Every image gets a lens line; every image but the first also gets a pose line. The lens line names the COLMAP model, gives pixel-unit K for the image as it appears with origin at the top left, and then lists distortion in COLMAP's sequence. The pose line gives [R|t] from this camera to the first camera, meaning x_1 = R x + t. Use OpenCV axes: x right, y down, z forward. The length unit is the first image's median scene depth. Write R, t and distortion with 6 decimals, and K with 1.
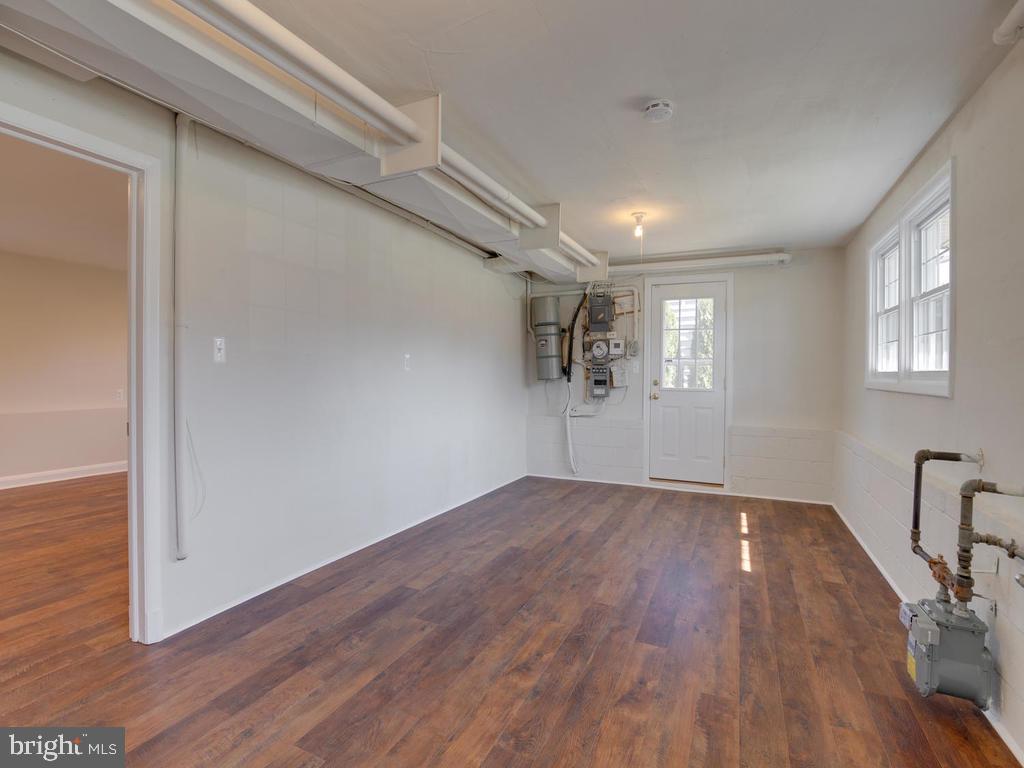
lens RADIAL K [[478.7, 0, 515.2], [0, 478.7, 382.2], [0, 0, 1]] dist [-0.028381, 0.001883]
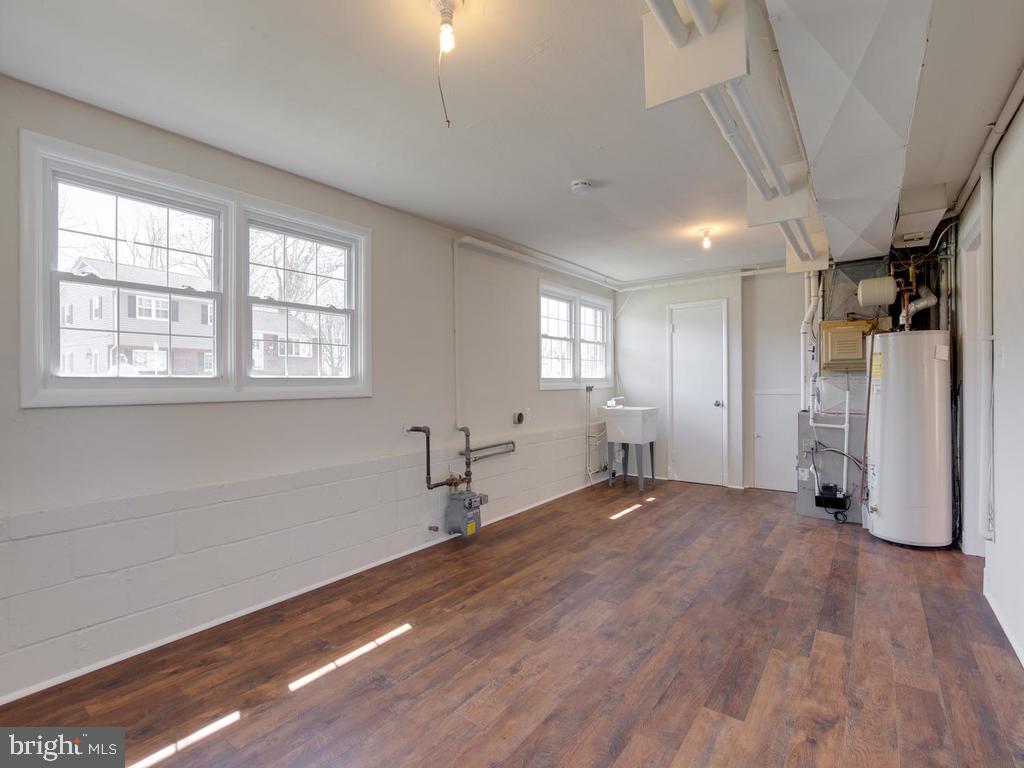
lens RADIAL K [[478.7, 0, 515.2], [0, 478.7, 382.2], [0, 0, 1]] dist [-0.028381, 0.001883]
pose [[-0.975774, -0.001341, 0.218775, 0.157524], [0.003450, 0.999763, 0.021514, -0.036694], [-0.218752, 0.021748, -0.975538, 2.020375]]
